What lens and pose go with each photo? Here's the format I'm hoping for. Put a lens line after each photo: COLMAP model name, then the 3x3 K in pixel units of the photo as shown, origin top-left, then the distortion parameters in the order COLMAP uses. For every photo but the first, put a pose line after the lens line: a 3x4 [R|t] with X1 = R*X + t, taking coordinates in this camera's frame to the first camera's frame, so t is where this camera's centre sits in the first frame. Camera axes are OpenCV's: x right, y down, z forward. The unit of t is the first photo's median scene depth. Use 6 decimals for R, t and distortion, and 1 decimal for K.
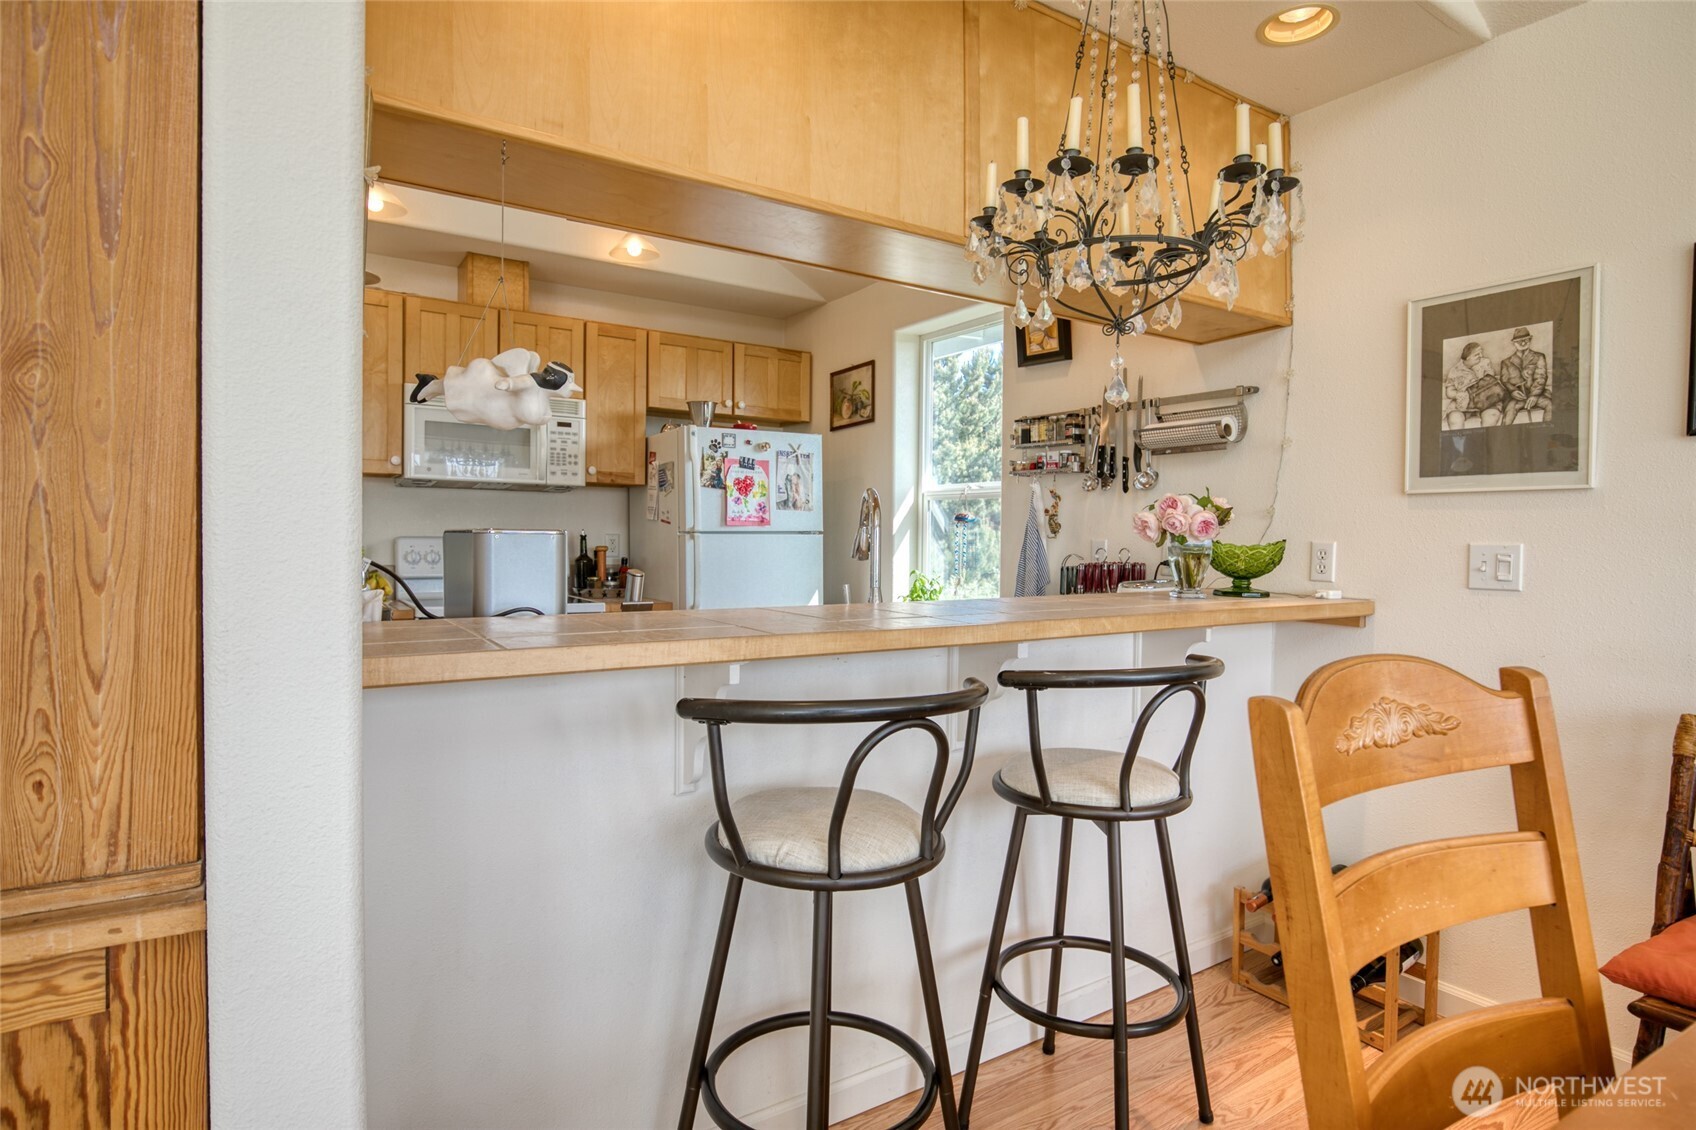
lens RADIAL K [[914.4, 0, 851.7], [0, 914.4, 557.7], [0, 0, 1]] dist [-0.015354, 0.000843]
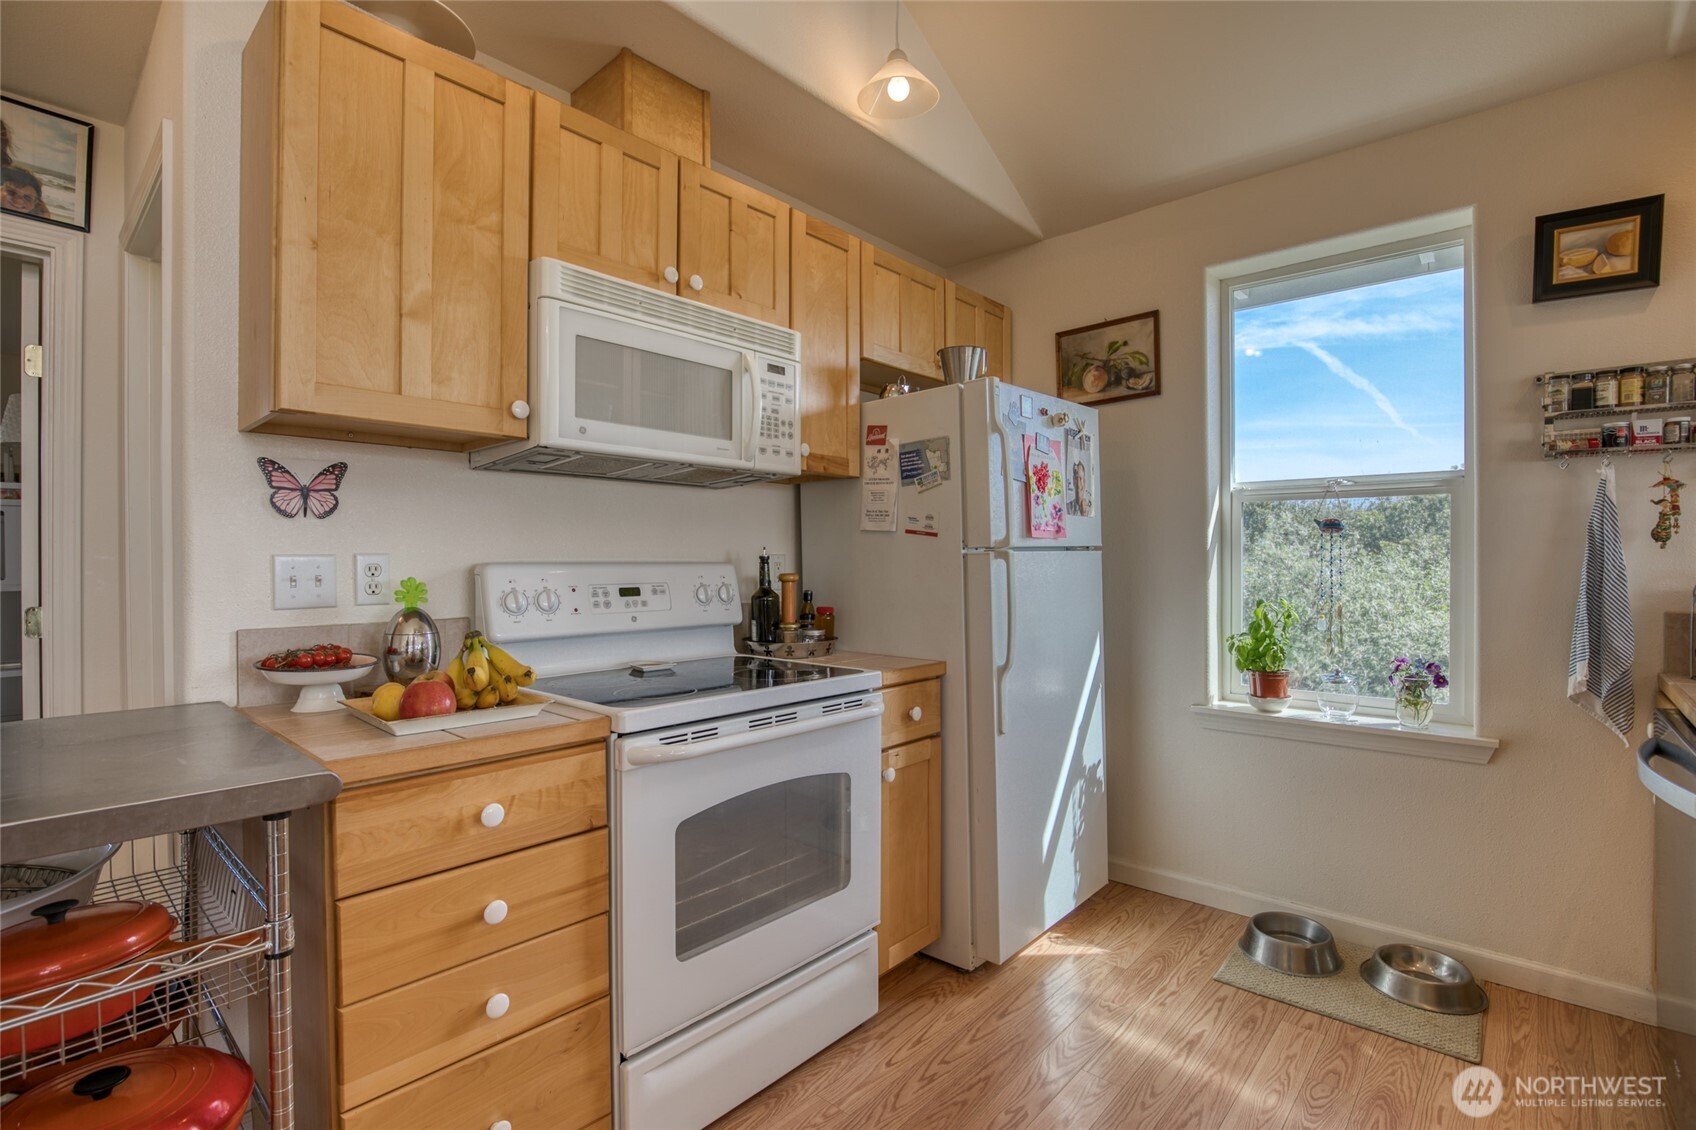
lens RADIAL K [[792.1, 0, 856.3], [0, 792.1, 567.9], [0, 0, 1]] dist [-0.034972, 0.006213]
pose [[0.964850, -0.018480, 0.262152, -0.425087], [0.021456, 0.999734, -0.008494, -0.012375], [-0.261925, 0.013820, 0.964989, 0.522272]]
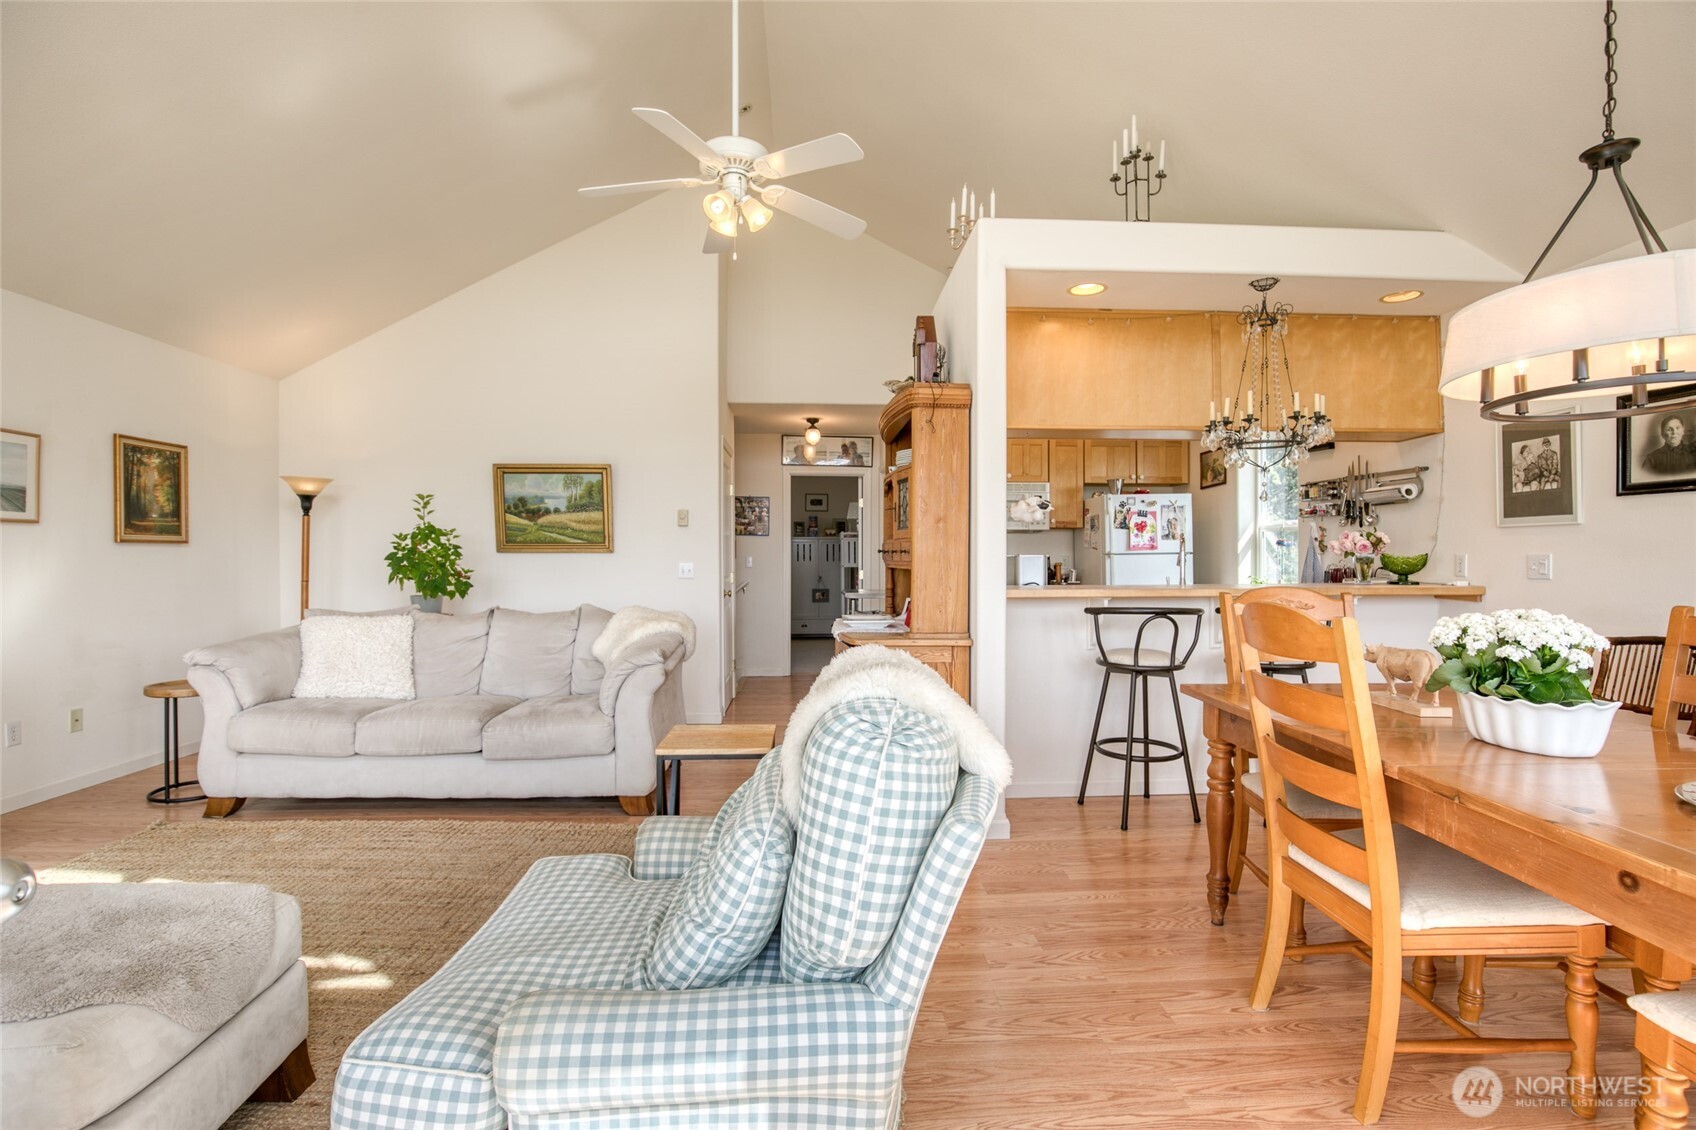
lens RADIAL K [[792.1, 0, 844.9], [0, 792.1, 566.6], [0, 0, 1]] dist [-0.034972, 0.006213]
pose [[0.863171, -0.008867, -0.504835, 0.161325], [0.002733, 0.999913, -0.012891, 0.015347], [0.504905, 0.009748, 0.863120, -0.605454]]
